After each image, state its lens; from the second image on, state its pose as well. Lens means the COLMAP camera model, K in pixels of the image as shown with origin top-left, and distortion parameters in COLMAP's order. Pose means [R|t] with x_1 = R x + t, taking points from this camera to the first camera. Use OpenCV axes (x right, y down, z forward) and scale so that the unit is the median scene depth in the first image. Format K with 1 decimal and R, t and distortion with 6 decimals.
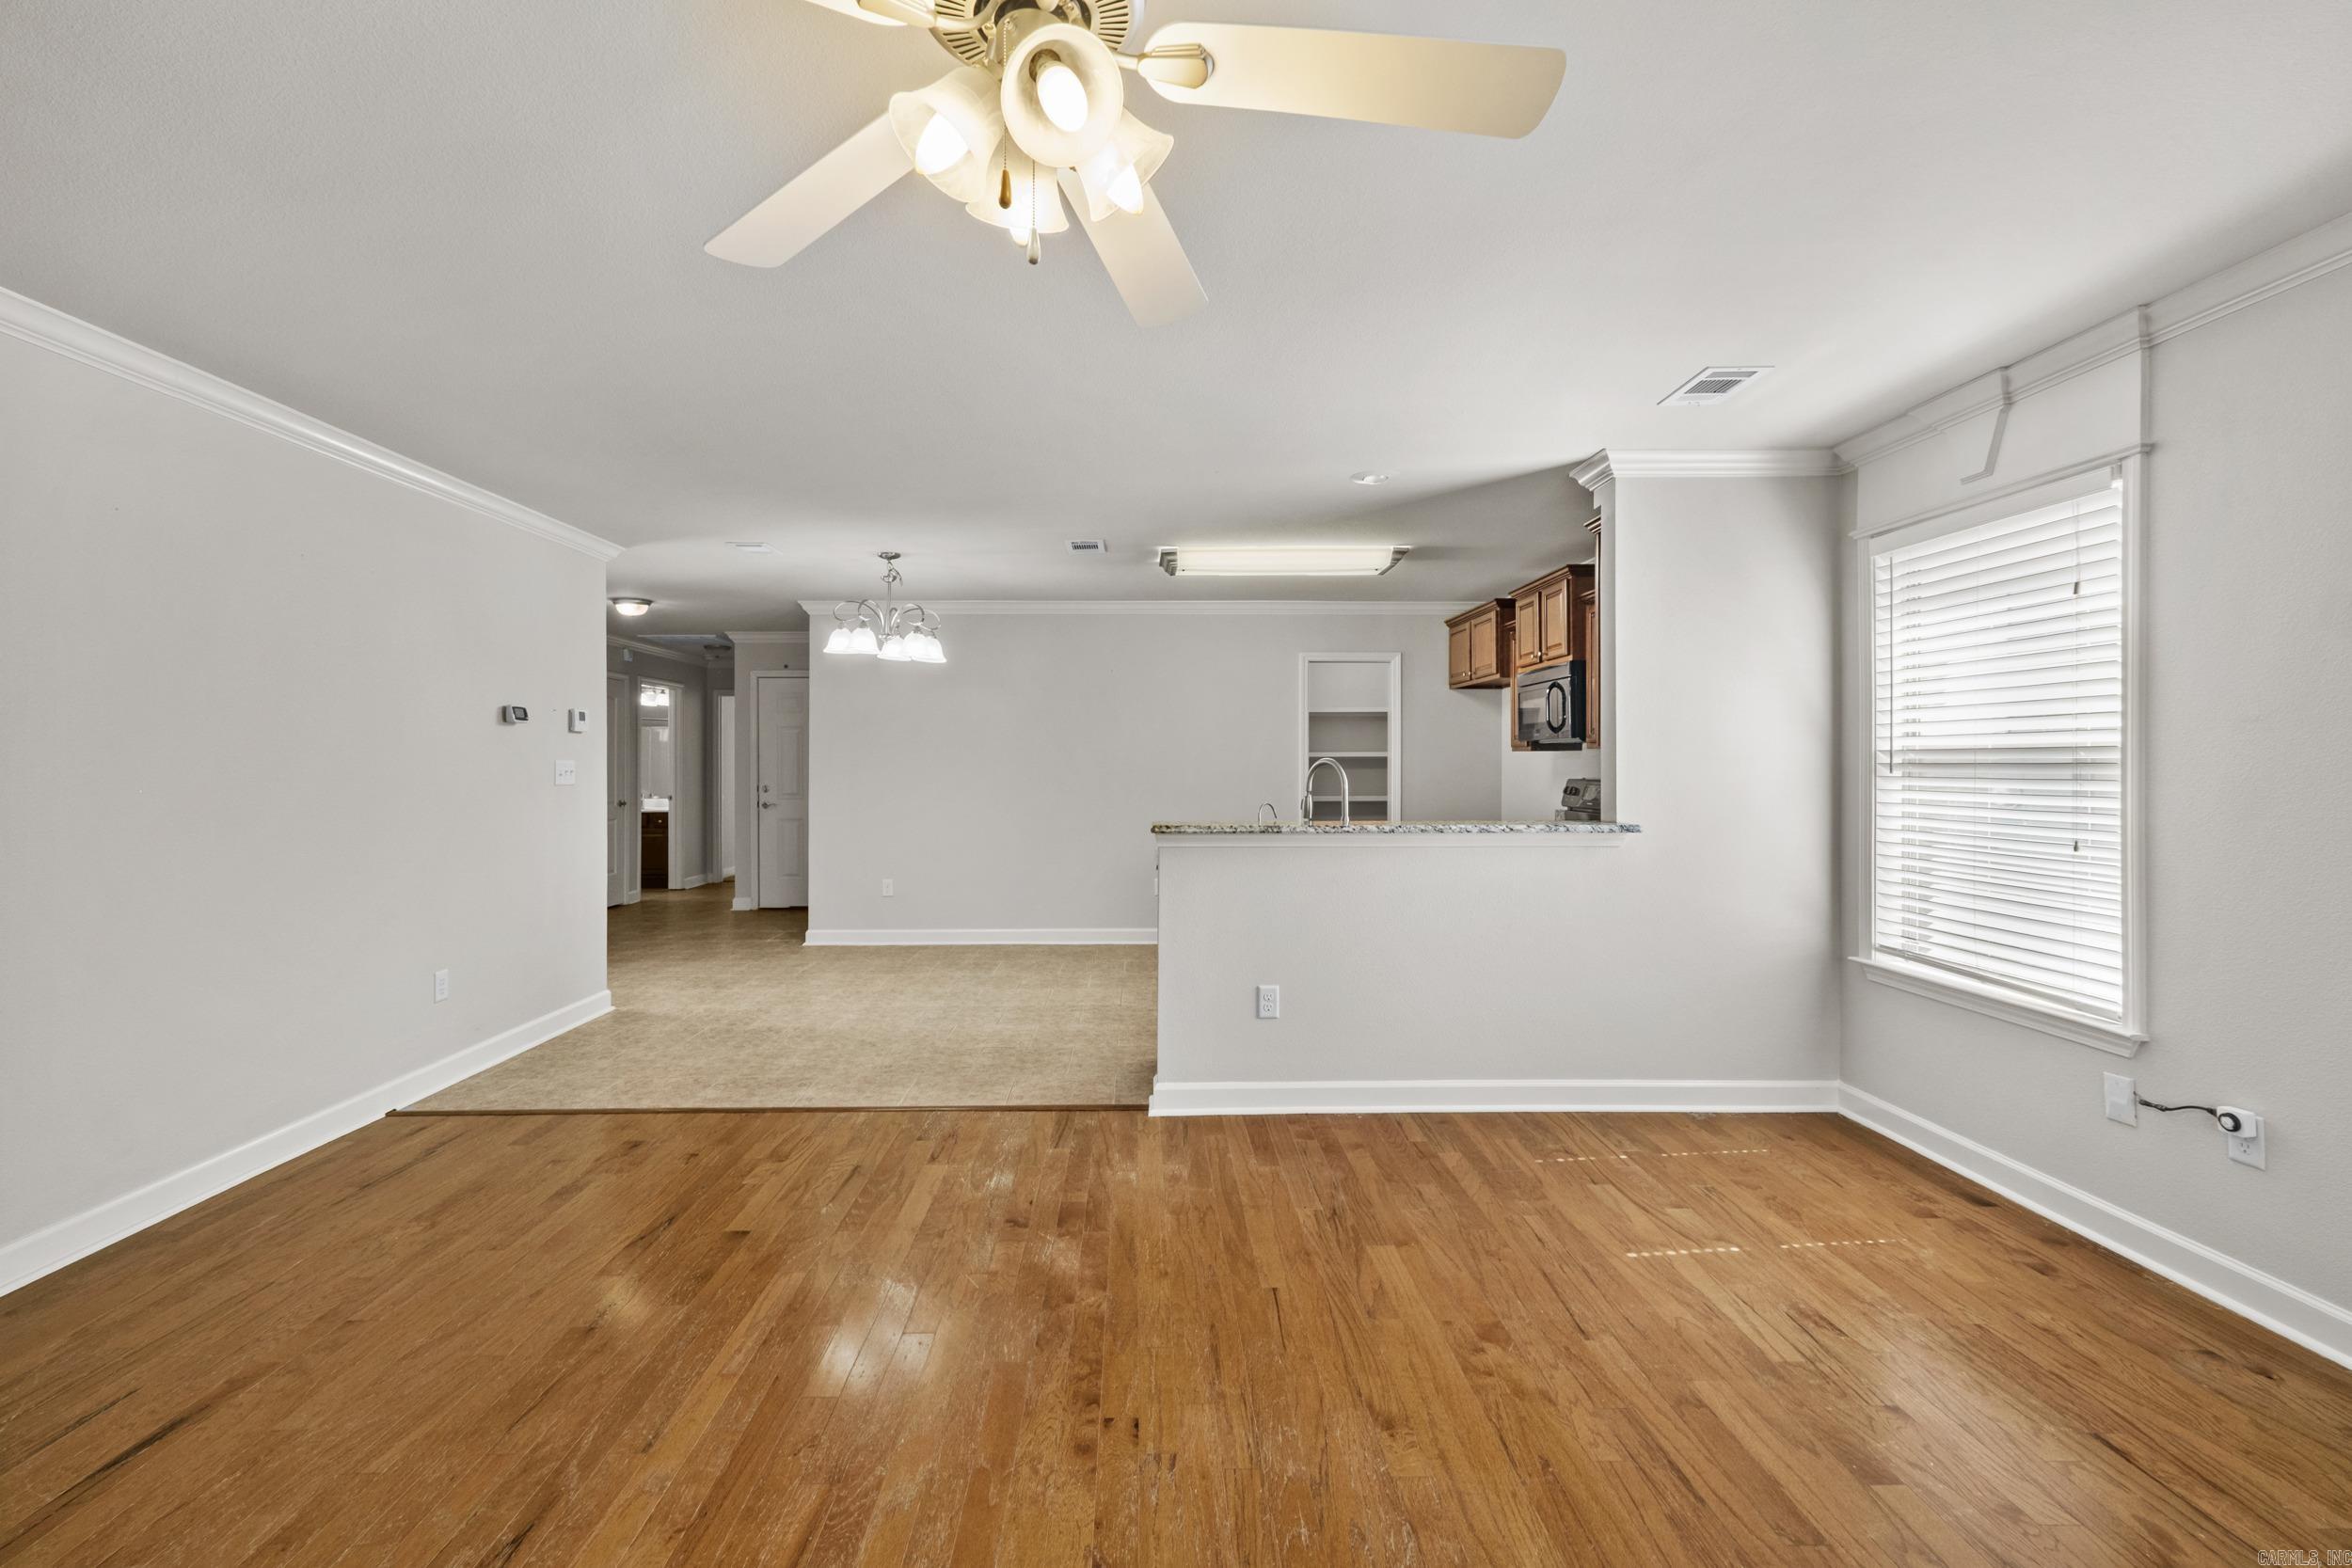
lens RADIAL K [[1010.7, 0, 1157.6], [0, 1010.7, 769.3], [0, 0, 1]] dist [0.006695, -0.000116]
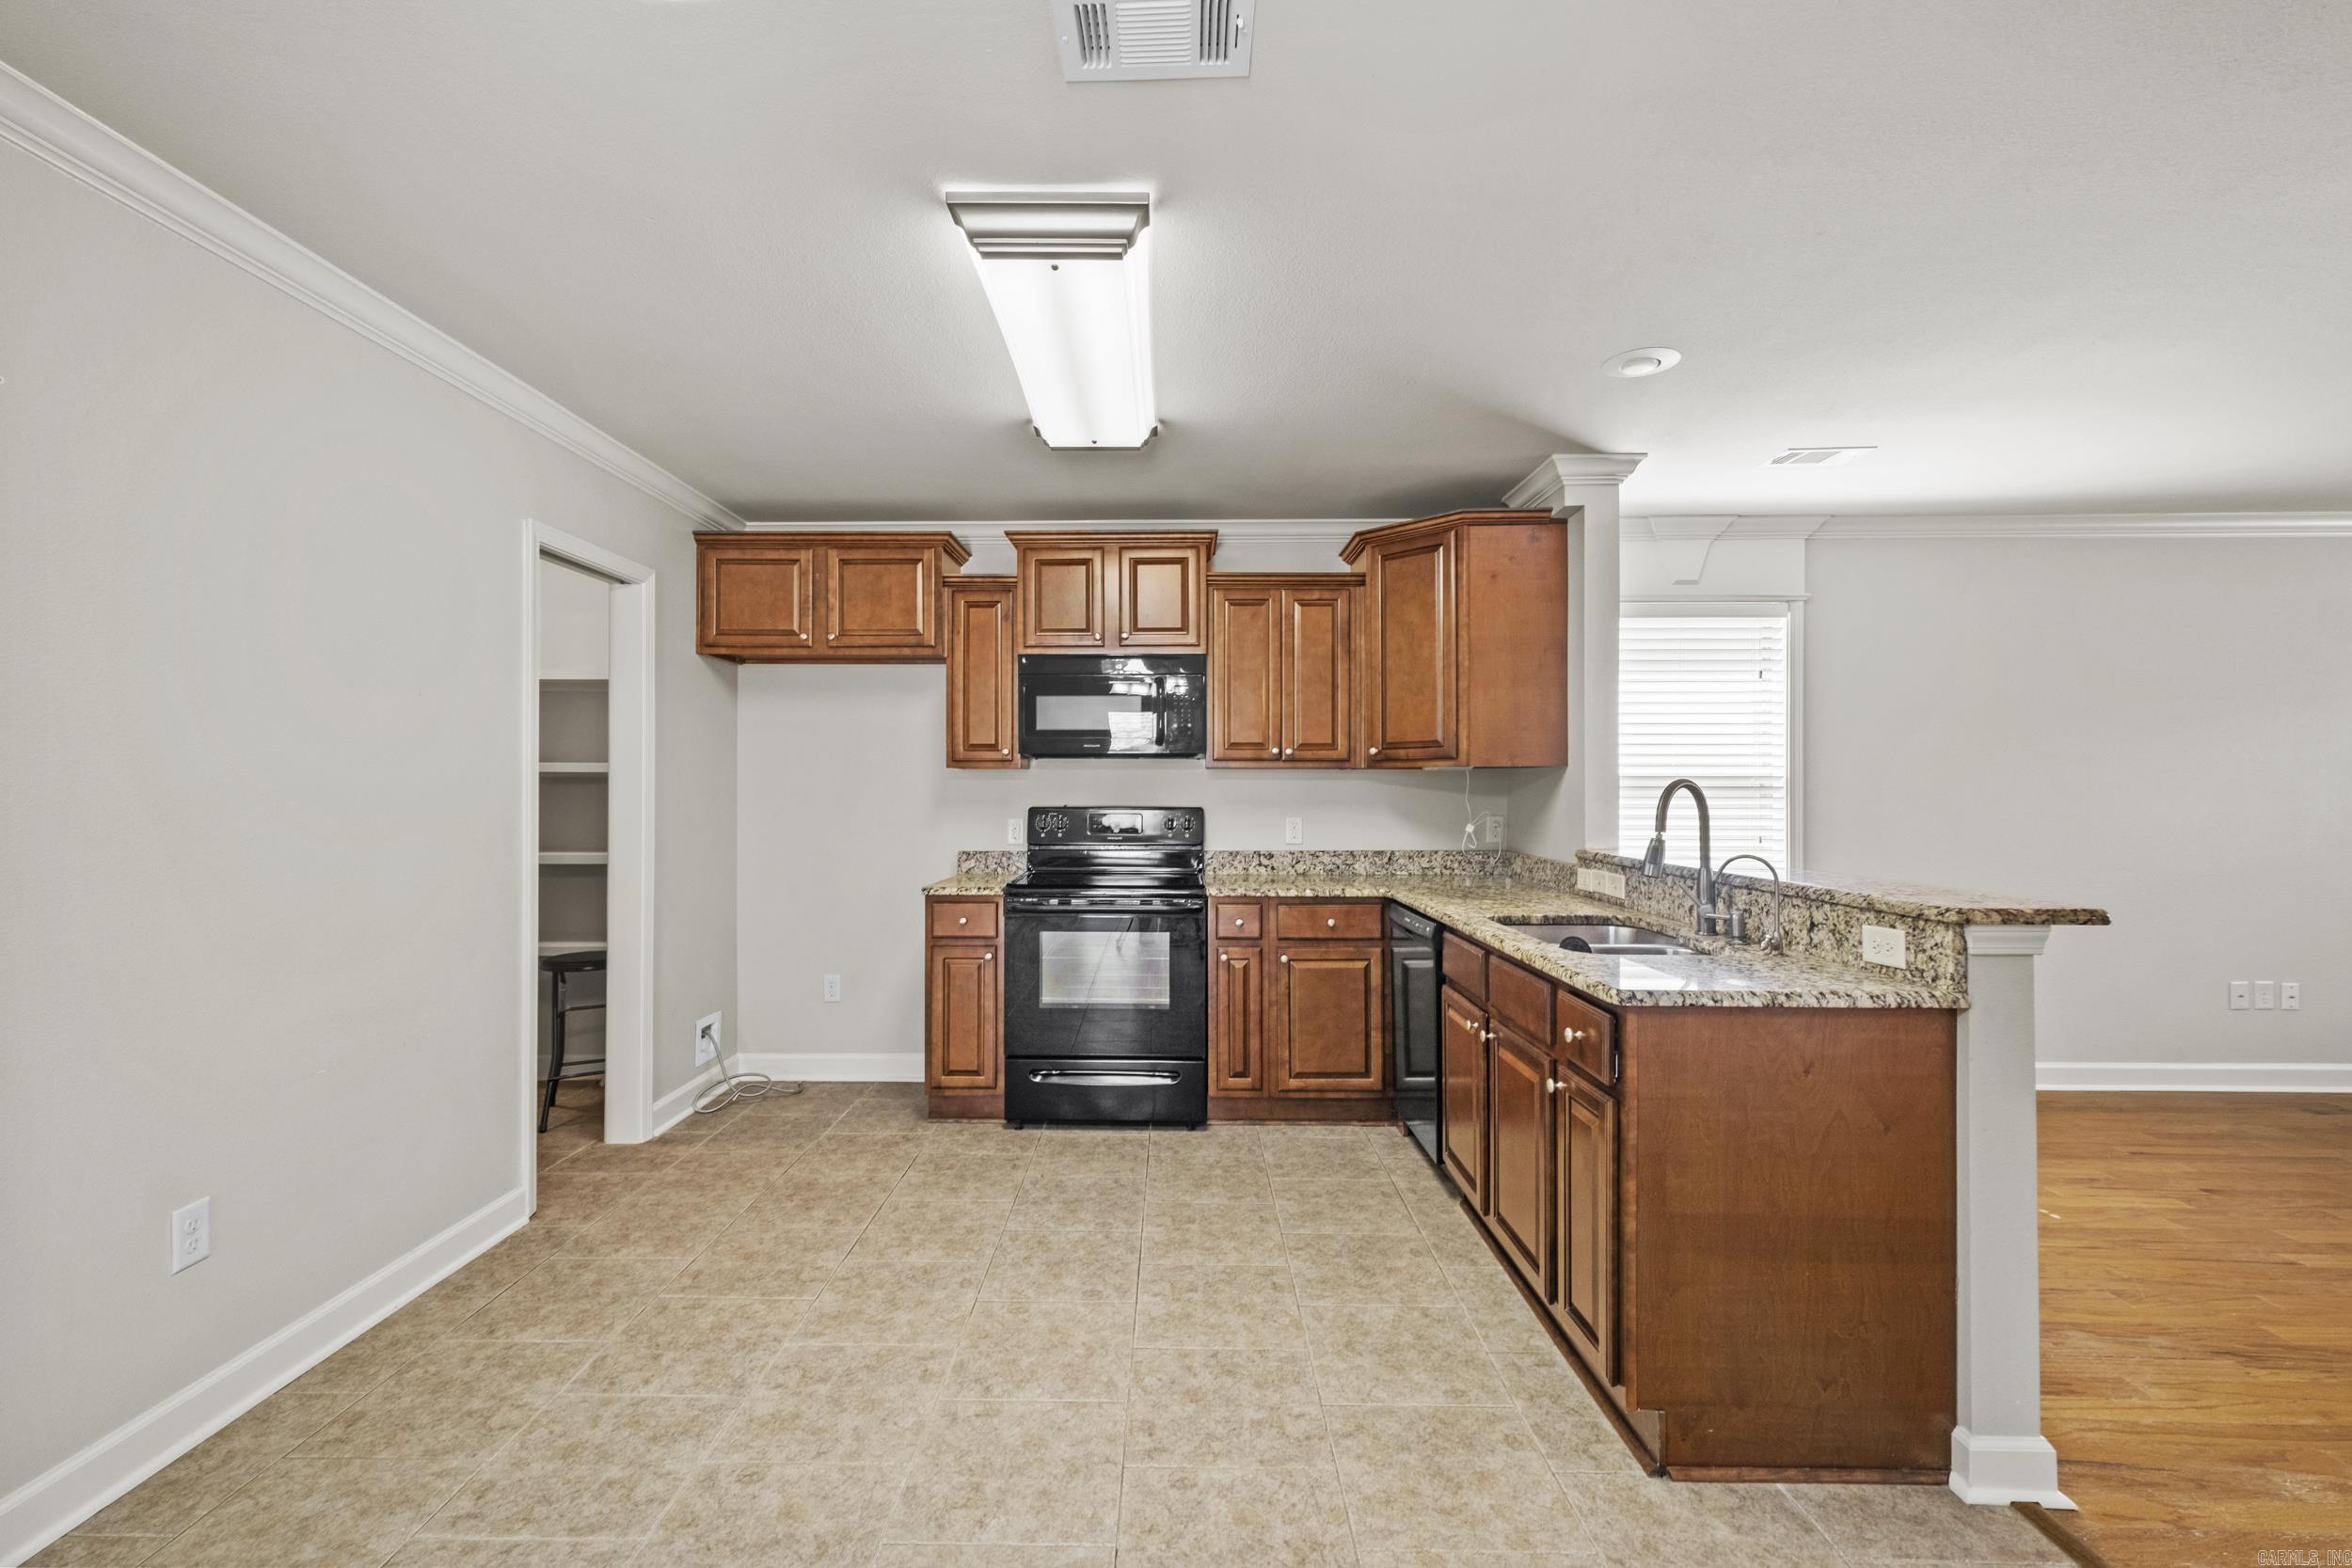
lens RADIAL K [[1006.2, 0, 1157.1], [0, 1006.2, 783.0], [0, 0, 1]] dist [0.007560, -0.000039]
pose [[0.034397, 0.004148, 0.999400, -0.549712], [0.004595, 0.999980, -0.004309, -0.007931], [-0.999398, 0.004741, 0.034377, 1.521583]]
